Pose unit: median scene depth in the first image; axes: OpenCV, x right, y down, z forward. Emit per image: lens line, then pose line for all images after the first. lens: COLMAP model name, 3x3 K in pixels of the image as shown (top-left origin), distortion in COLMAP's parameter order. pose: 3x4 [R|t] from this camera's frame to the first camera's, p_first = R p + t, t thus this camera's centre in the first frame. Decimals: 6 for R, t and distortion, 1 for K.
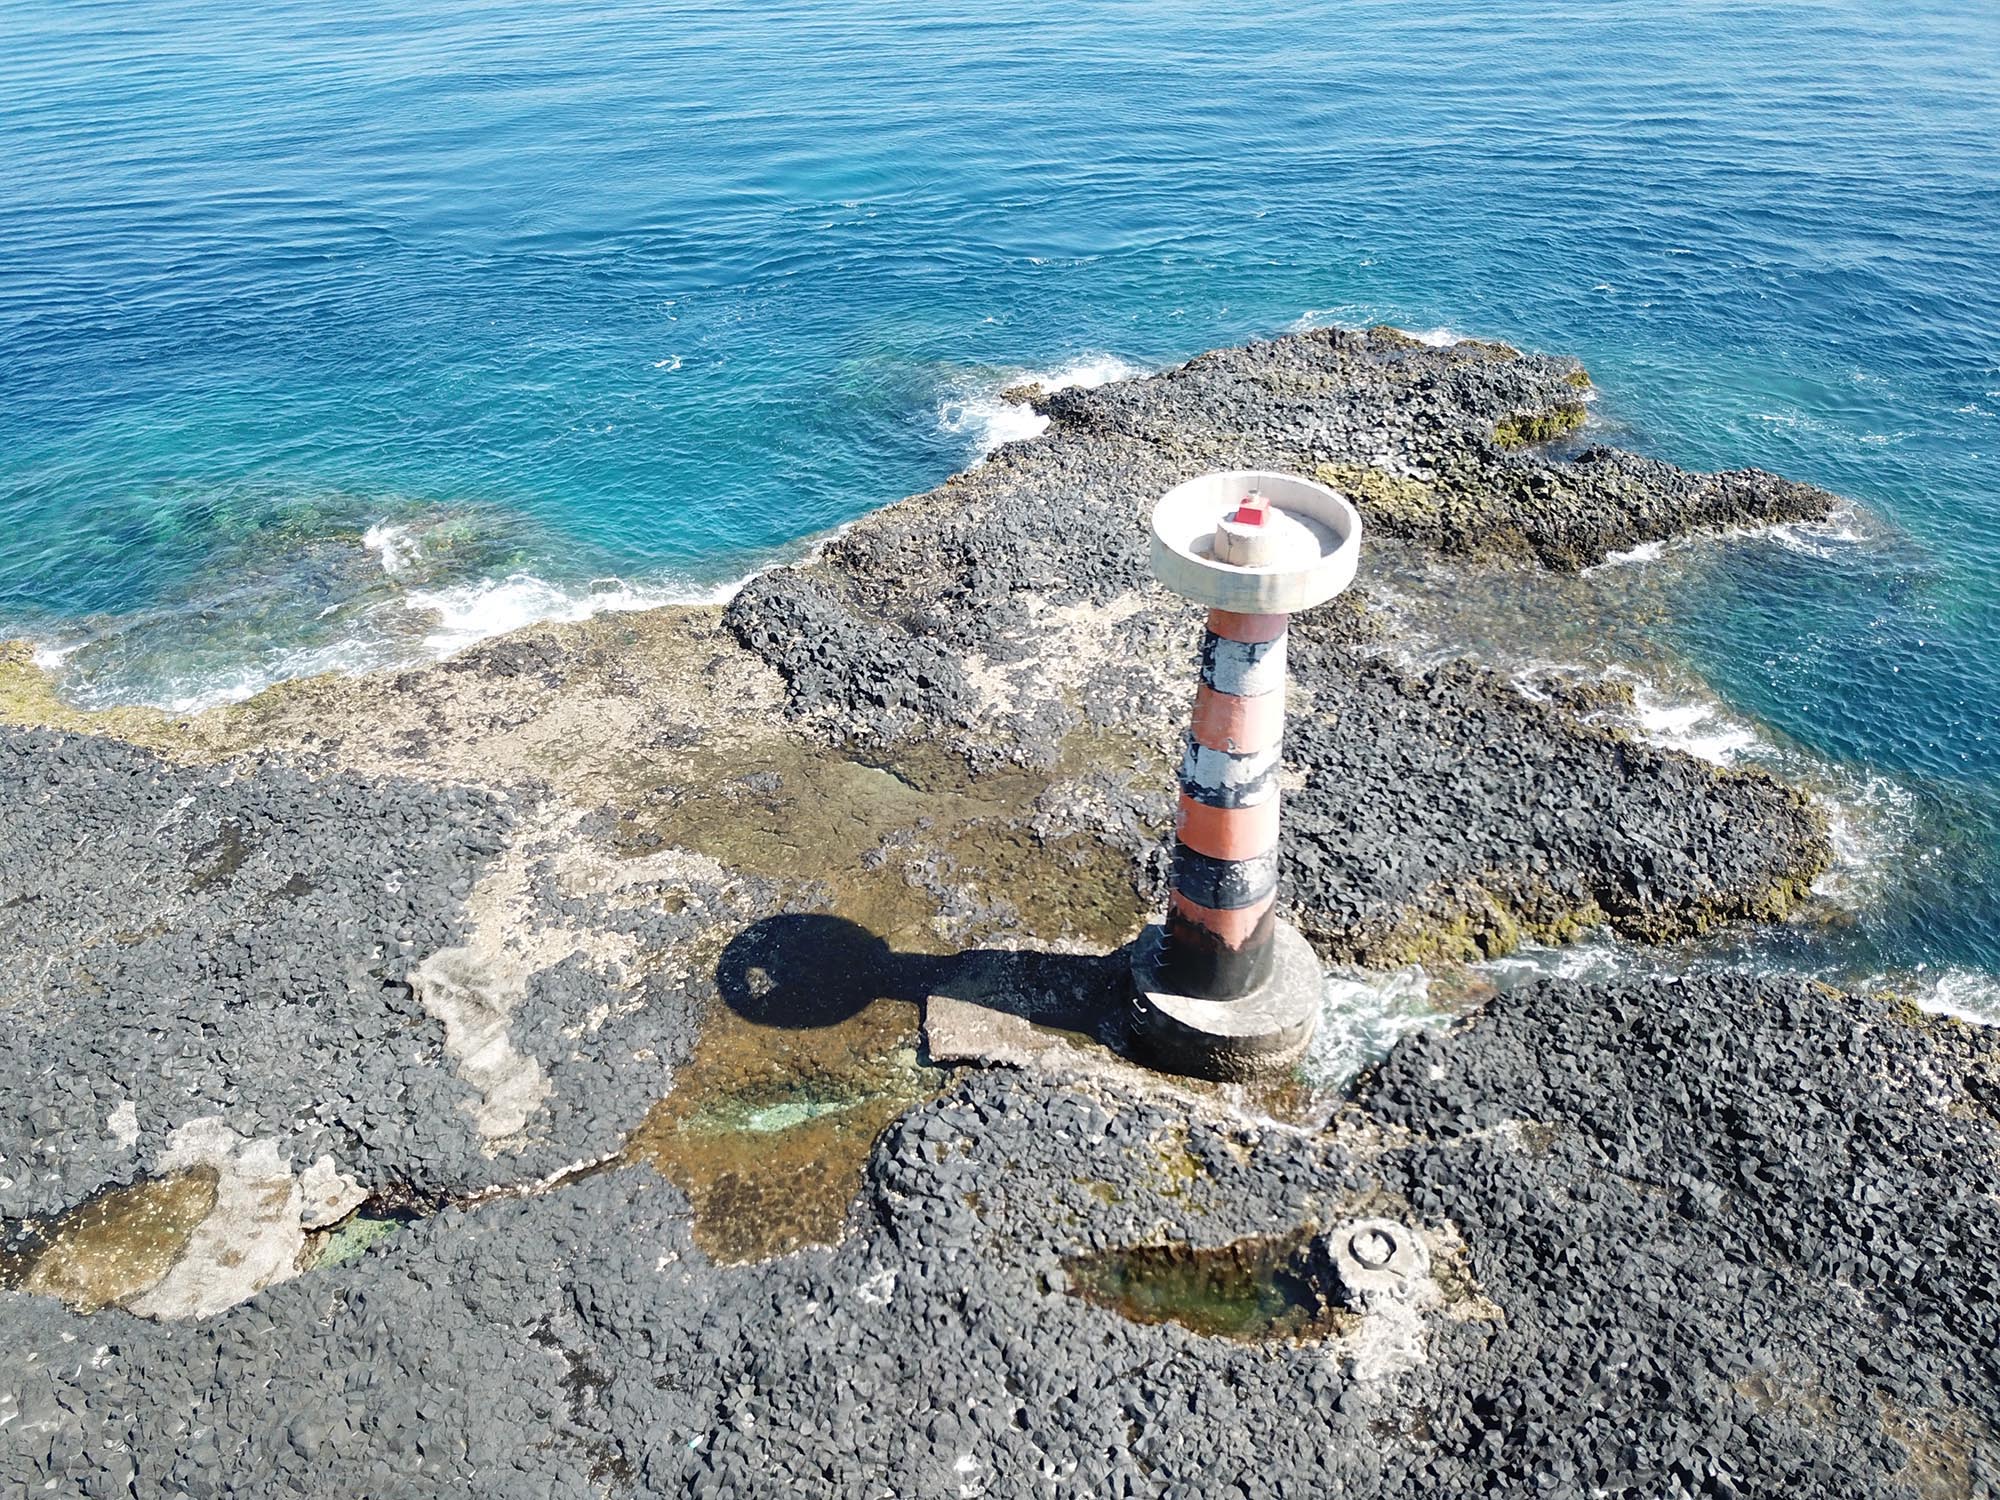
lens RADIAL K [[1527.4, 0, 986.0], [0, 1527.4, 749.2], [0, 0, 1]] dist [0.022451, -0.001424]
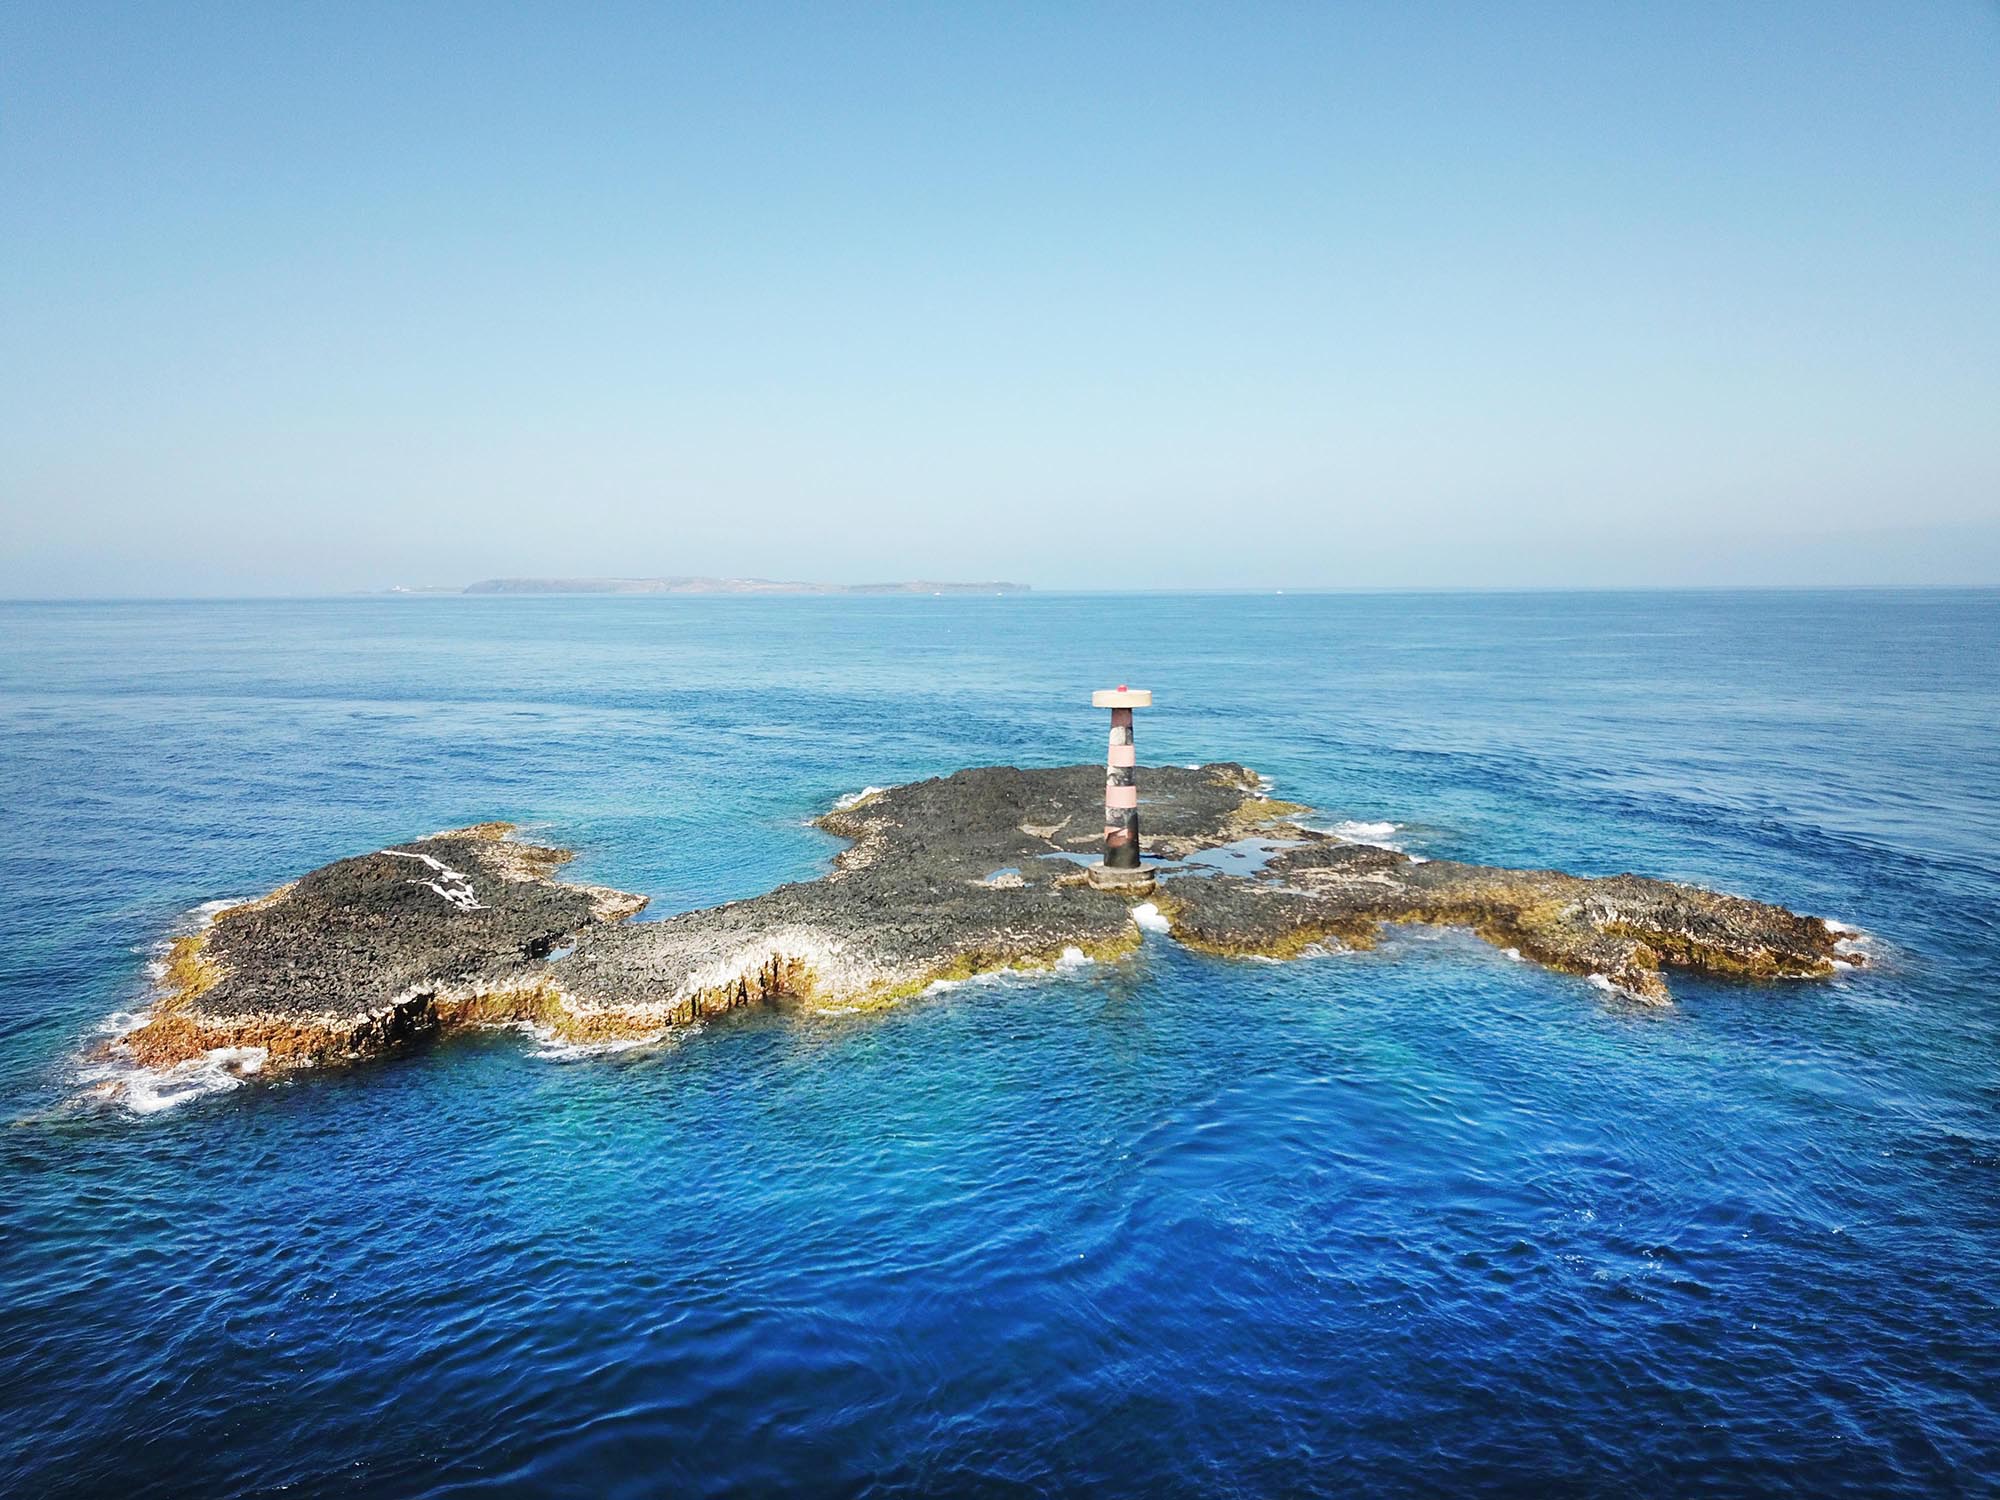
lens RADIAL K [[1527.4, 0, 986.0], [0, 1527.4, 749.2], [0, 0, 1]] dist [0.022451, -0.001424]
pose [[-0.056096, 0.139672, -0.988608, 3.024046], [-0.594556, 0.790787, 0.145461, -0.303018], [0.802095, 0.595942, 0.038683, 0.564817]]
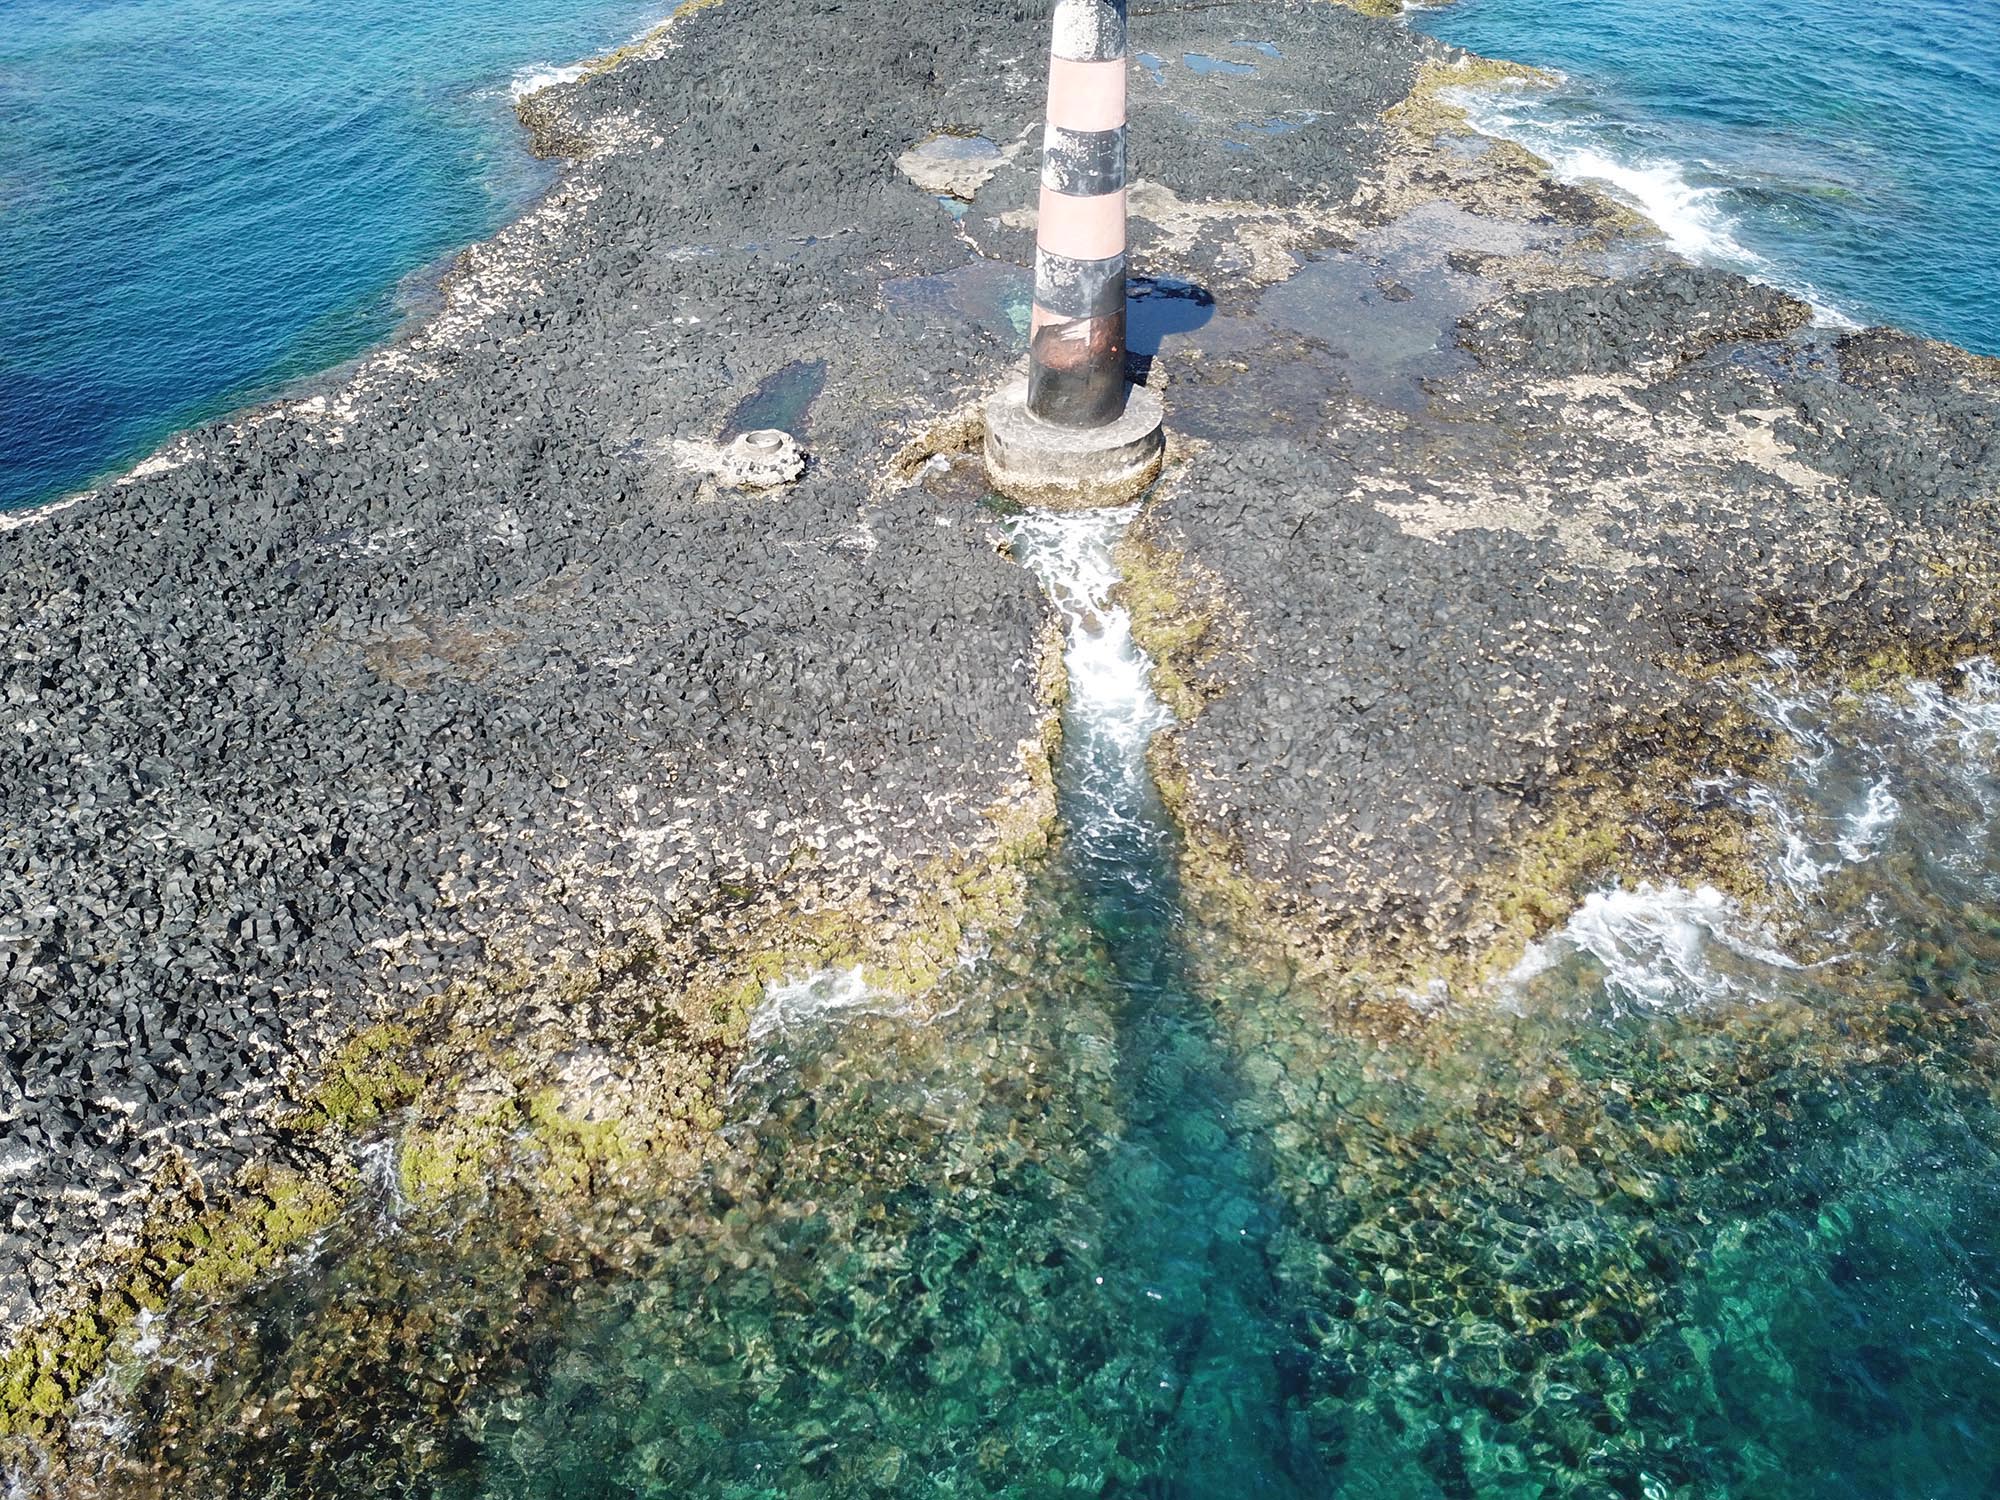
lens RADIAL K [[1518.8, 0, 988.2], [0, 1518.8, 767.0], [0, 0, 1]] dist [0.008310, -0.001098]
pose [[-0.120854, 0.648416, -0.751632, 1.143899], [-0.595058, 0.558734, 0.577687, -0.301771], [0.794544, 0.517081, 0.318320, 0.757409]]
